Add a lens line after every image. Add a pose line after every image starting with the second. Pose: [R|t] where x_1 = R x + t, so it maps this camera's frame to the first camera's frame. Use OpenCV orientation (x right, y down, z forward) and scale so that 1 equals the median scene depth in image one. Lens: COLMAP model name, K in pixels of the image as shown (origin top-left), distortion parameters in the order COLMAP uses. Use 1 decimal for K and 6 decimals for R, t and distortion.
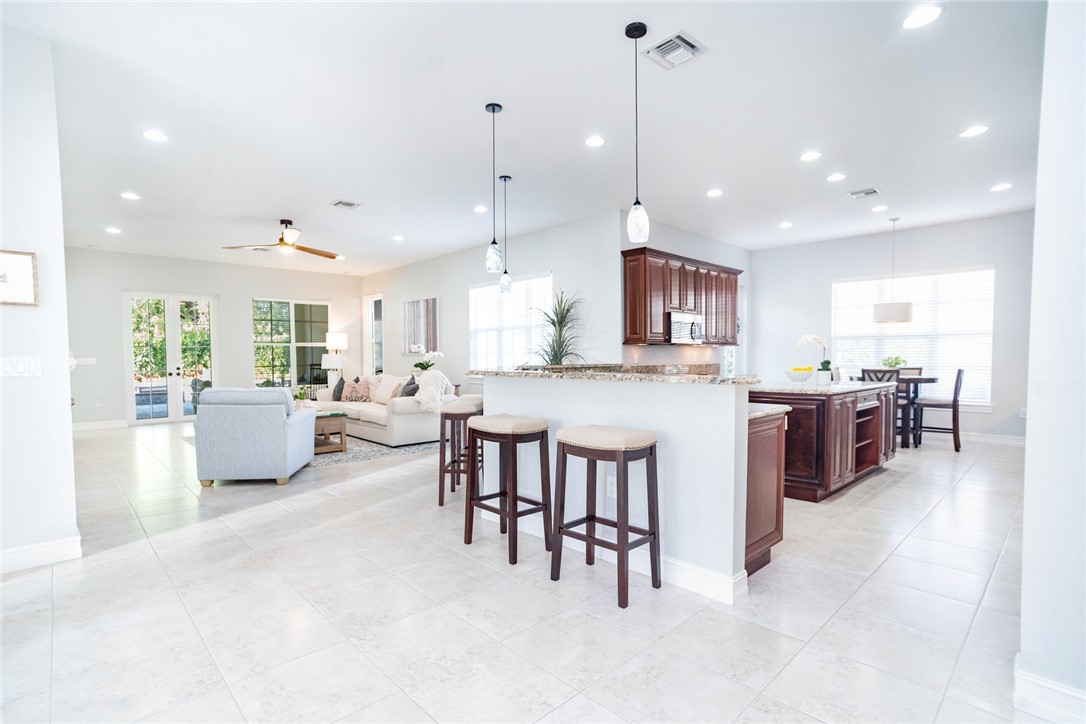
lens RADIAL K [[532.6, 0, 542.8], [0, 532.6, 380.9], [0, 0, 1]] dist [-0.088834, 0.060596]
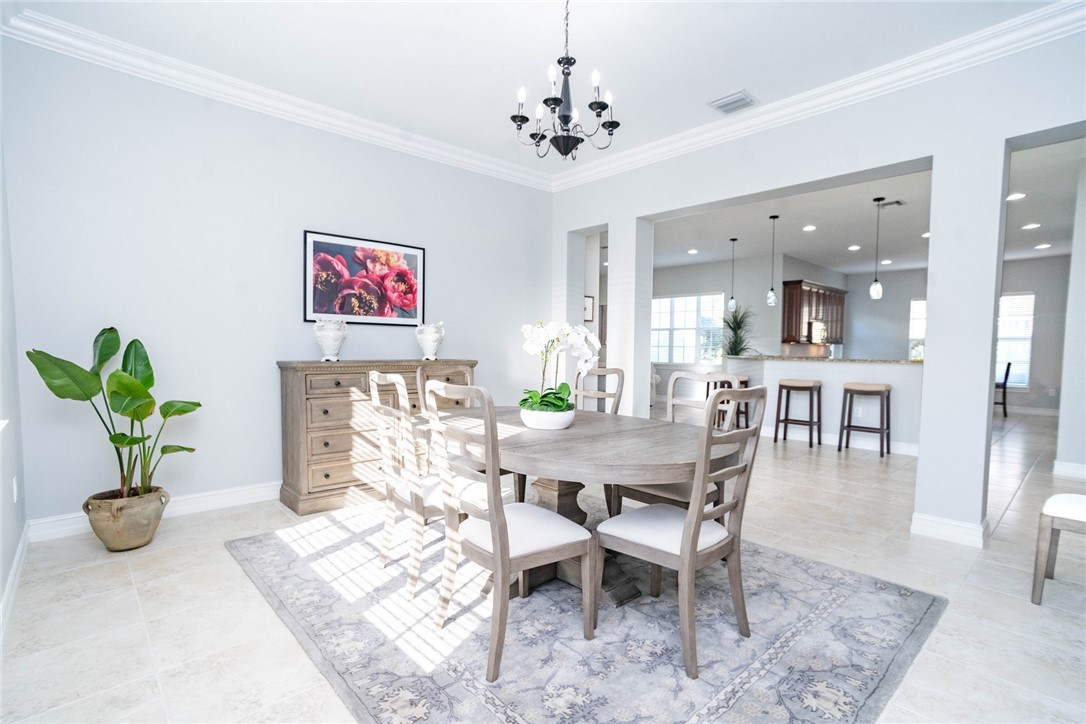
lens RADIAL K [[532.6, 0, 542.8], [0, 532.6, 380.9], [0, 0, 1]] dist [-0.088834, 0.060596]
pose [[0.999743, 0.014593, -0.017363, -0.494748], [-0.014327, 0.999780, 0.015308, 0.026382], [0.017583, -0.015055, 0.999732, -0.499636]]
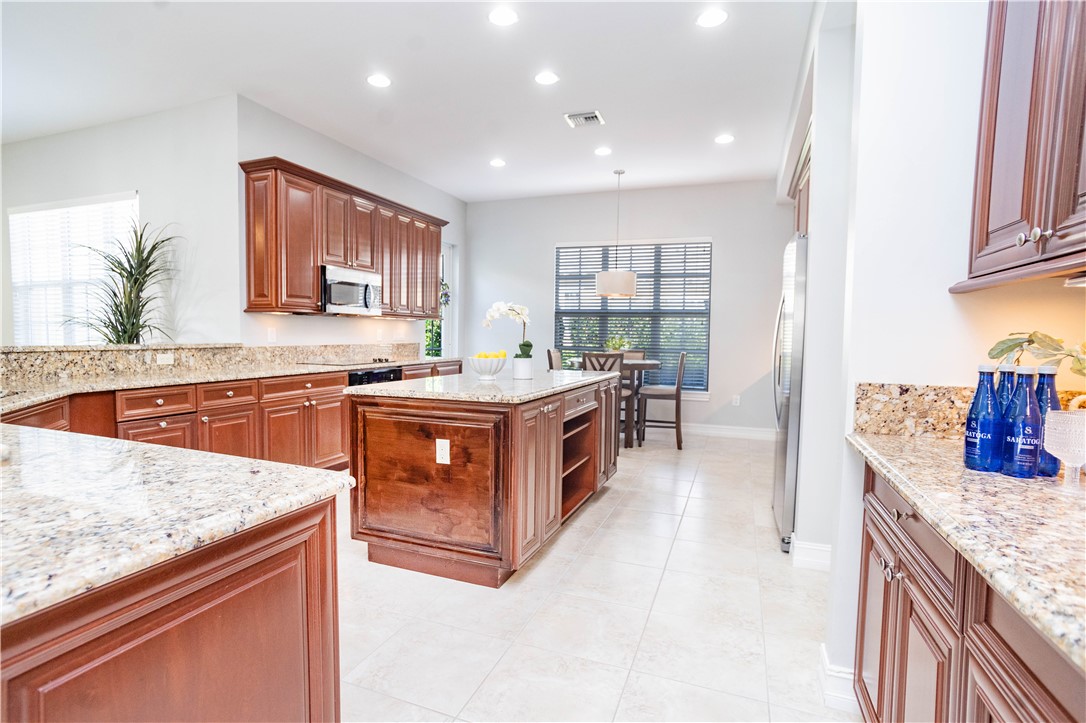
lens RADIAL K [[532.6, 0, 542.8], [0, 532.6, 380.4], [0, 0, 1]] dist [-0.088834, 0.060596]
pose [[0.900682, -0.018404, 0.434089, 0.202632], [-0.000303, 0.999076, 0.042988, -0.014935], [-0.434479, -0.038850, 0.899844, 0.288428]]
